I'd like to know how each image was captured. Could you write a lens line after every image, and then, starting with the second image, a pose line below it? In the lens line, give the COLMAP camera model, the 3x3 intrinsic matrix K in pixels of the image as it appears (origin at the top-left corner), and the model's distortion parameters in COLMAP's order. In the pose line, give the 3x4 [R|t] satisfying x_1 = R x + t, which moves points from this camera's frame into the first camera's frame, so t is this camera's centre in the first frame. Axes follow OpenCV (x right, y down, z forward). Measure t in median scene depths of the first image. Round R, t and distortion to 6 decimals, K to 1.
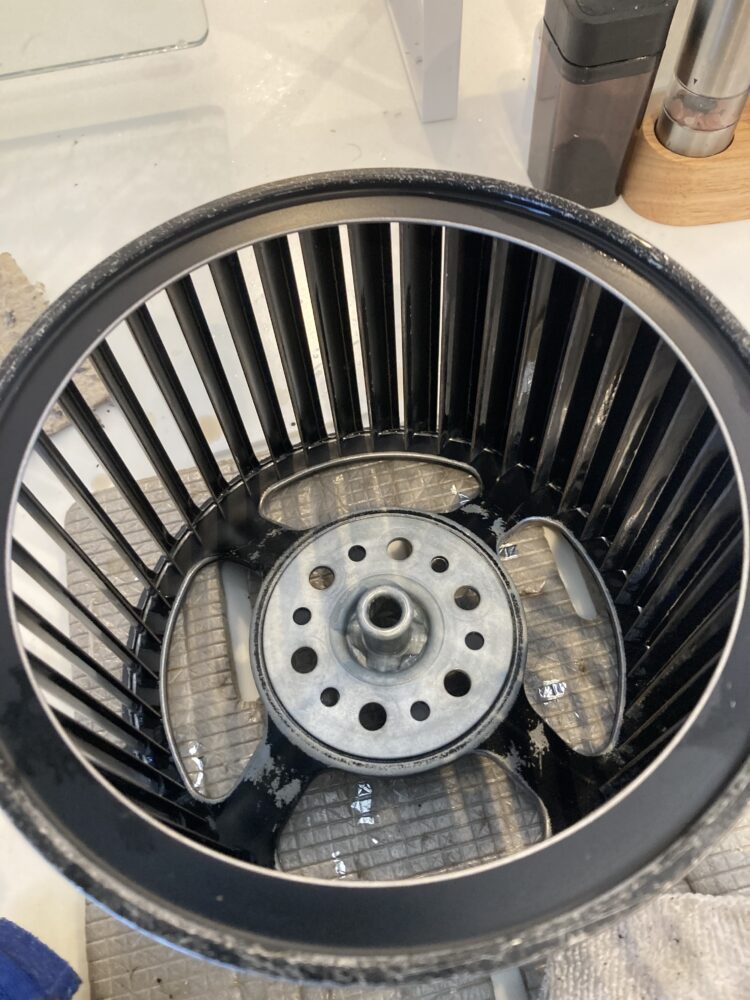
lens RADIAL K [[827.4, 0, 375.0], [0, 827.4, 500.0], [0, 0, 1]] dist [0.025685, 0.011045]
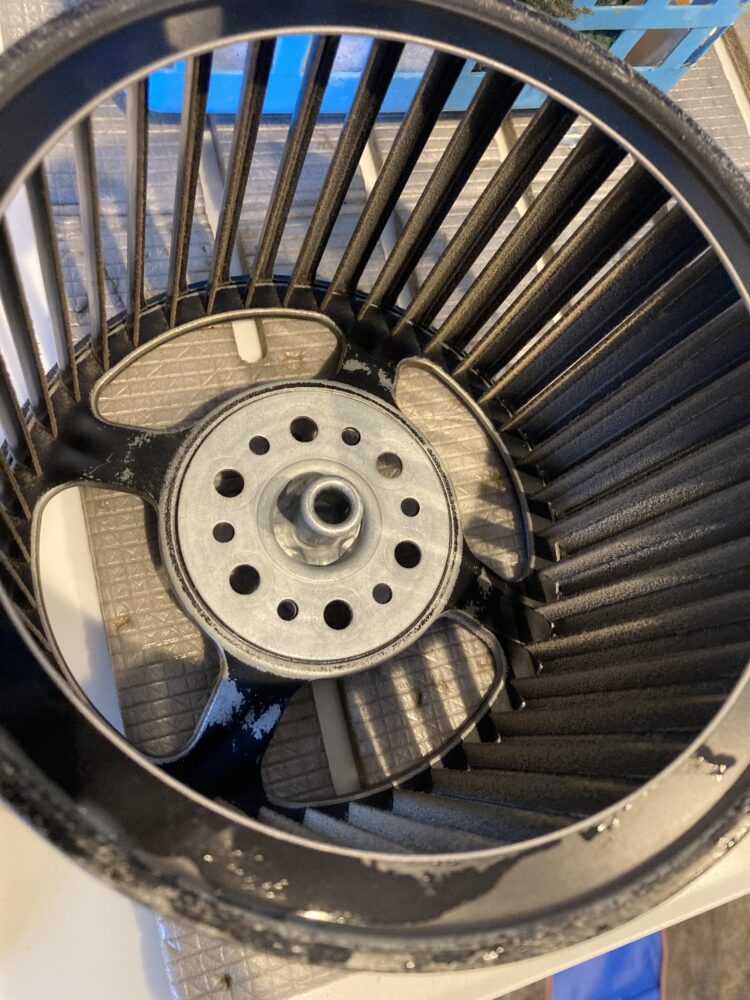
lens RADIAL K [[827.4, 0, 375.0], [0, 827.4, 500.0], [0, 0, 1]] dist [0.025685, 0.011045]
pose [[0.868673, -0.265053, 0.418514, -0.312918], [0.153689, 0.947333, 0.280963, -0.112280], [-0.470942, -0.179744, 0.863658, 0.199279]]
